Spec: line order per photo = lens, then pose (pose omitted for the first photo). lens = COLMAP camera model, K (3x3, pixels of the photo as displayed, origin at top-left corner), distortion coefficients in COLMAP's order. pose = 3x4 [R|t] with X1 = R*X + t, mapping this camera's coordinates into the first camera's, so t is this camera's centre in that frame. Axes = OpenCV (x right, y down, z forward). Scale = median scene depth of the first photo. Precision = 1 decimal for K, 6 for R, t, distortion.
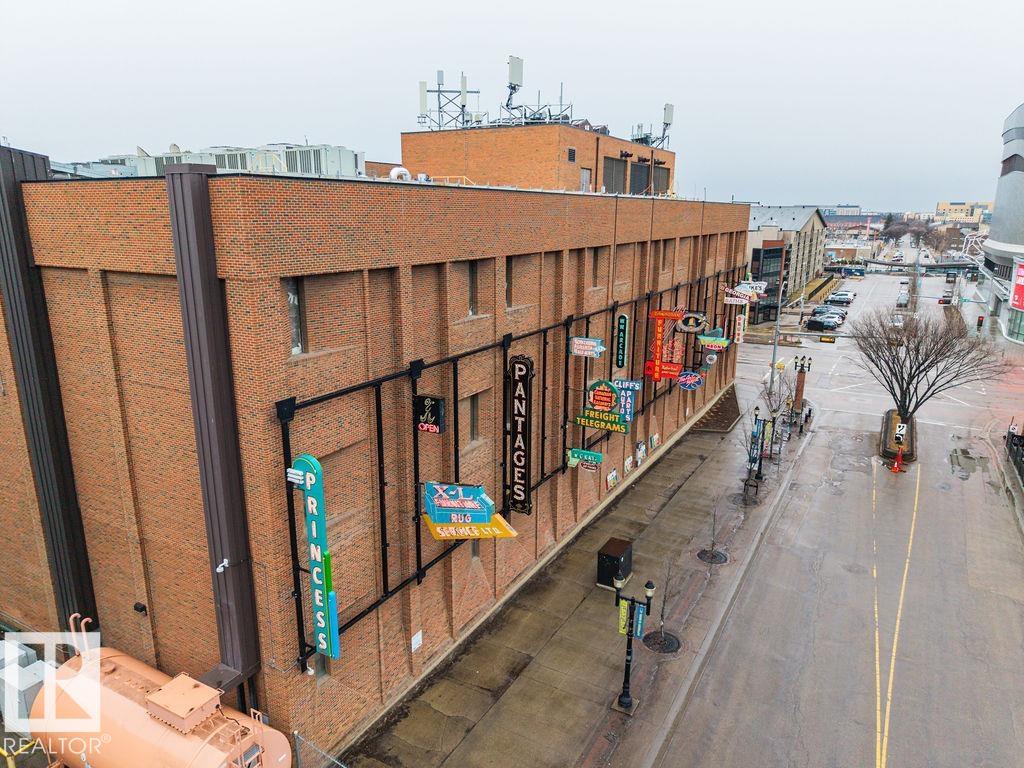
lens RADIAL K [[685.2, 0, 513.6], [0, 685.2, 384.4], [0, 0, 1]] dist [-0.000043, 0.001003]
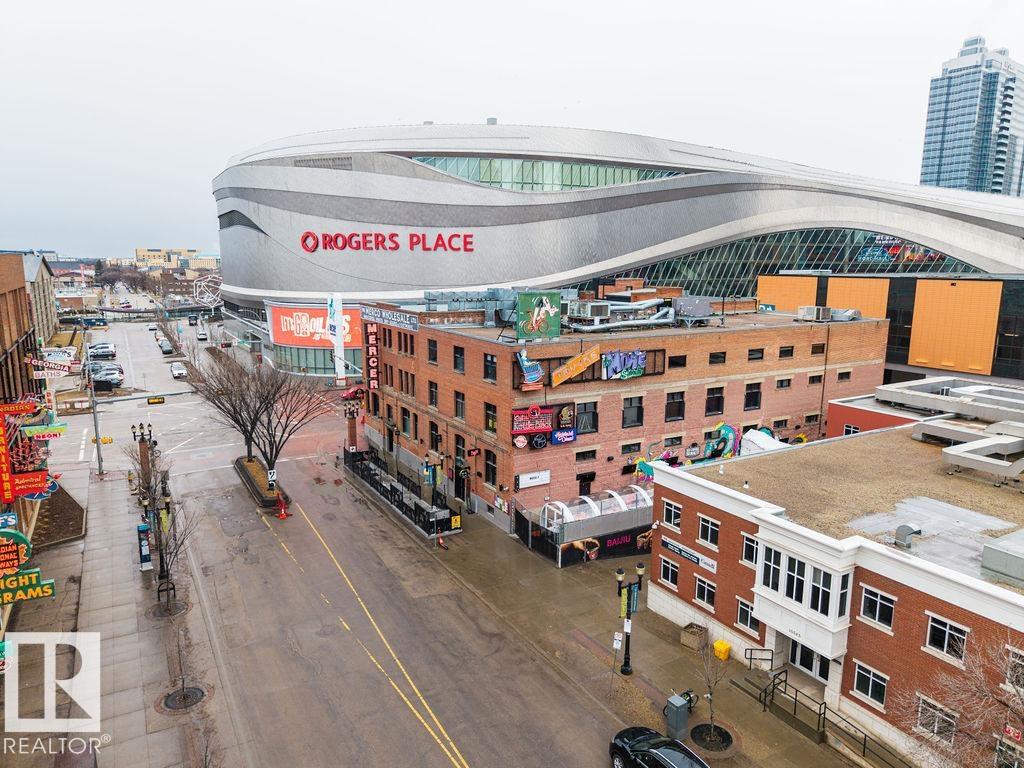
lens RADIAL K [[685.2, 0, 511.2], [0, 685.2, 384.5], [0, 0, 1]] dist [-0.000043, 0.001003]
pose [[0.513033, -0.154520, 0.844346, -0.093836], [0.208184, 0.976693, 0.052245, -0.047412], [-0.832740, 0.148976, 0.533245, 0.147143]]
